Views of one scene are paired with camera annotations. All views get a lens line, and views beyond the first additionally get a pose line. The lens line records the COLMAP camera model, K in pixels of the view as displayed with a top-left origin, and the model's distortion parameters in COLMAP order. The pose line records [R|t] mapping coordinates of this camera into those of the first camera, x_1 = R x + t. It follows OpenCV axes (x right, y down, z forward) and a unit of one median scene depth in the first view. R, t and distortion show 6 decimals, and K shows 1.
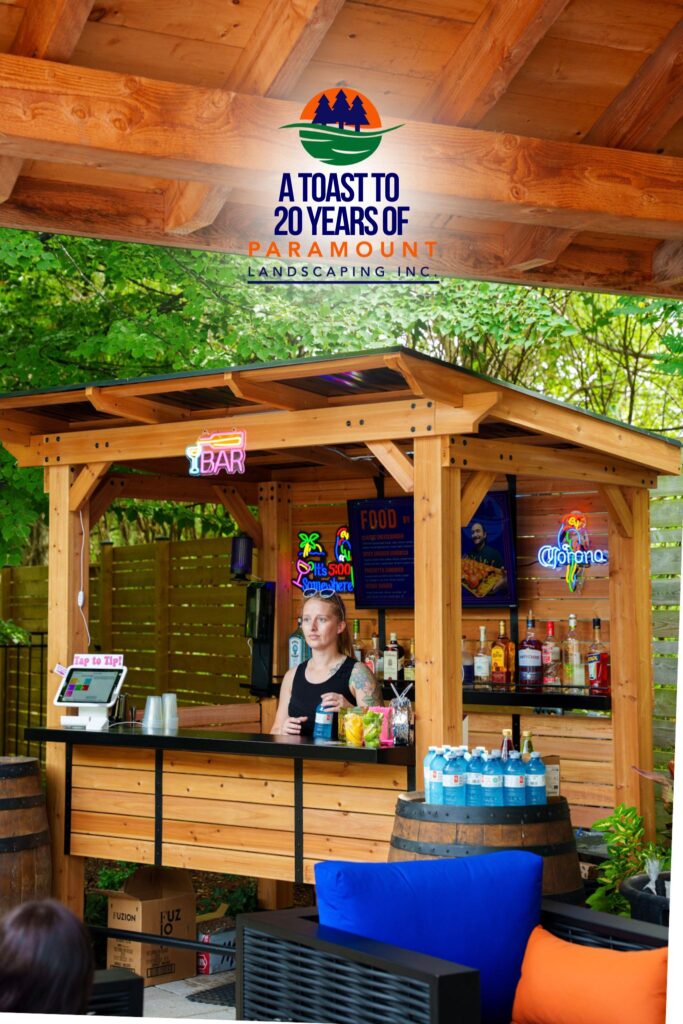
lens RADIAL K [[1872.9, 0, 352.7], [0, 1872.9, 511.6], [0, 0, 1]] dist [0.152333, 0.349132]
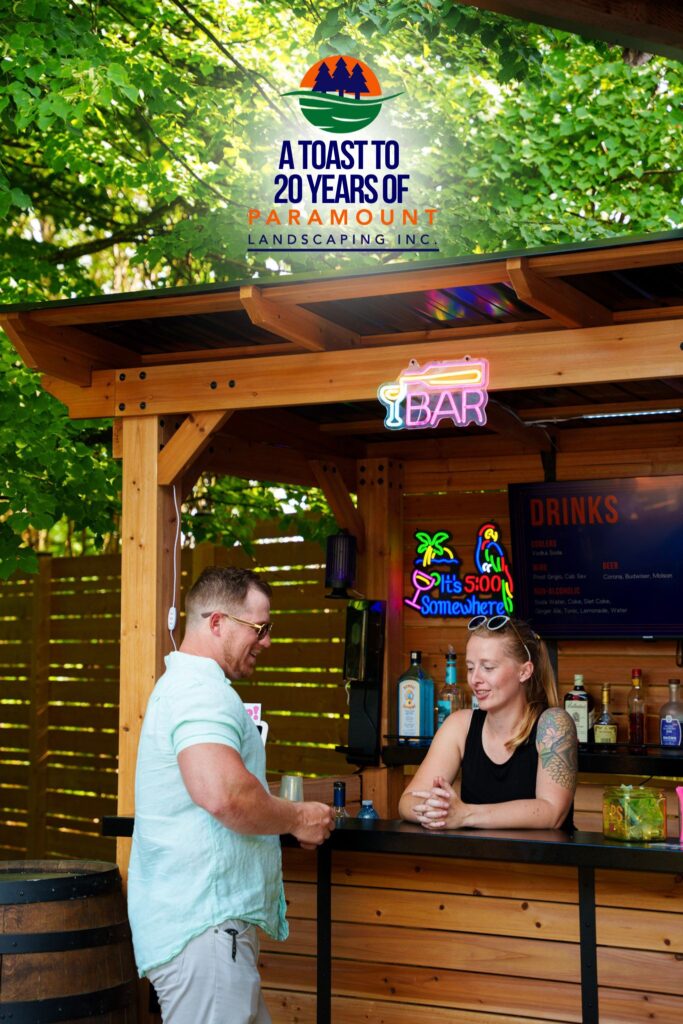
lens RADIAL K [[2016.1, 0, 340.7], [0, 2016.1, 540.9], [0, 0, 1]] dist [0.276164, 0.297623]
pose [[0.986589, 0.015827, 0.162457, -0.210121], [-0.014850, 0.999864, -0.007226, 0.024183], [-0.162550, 0.004717, 0.986689, 0.300791]]
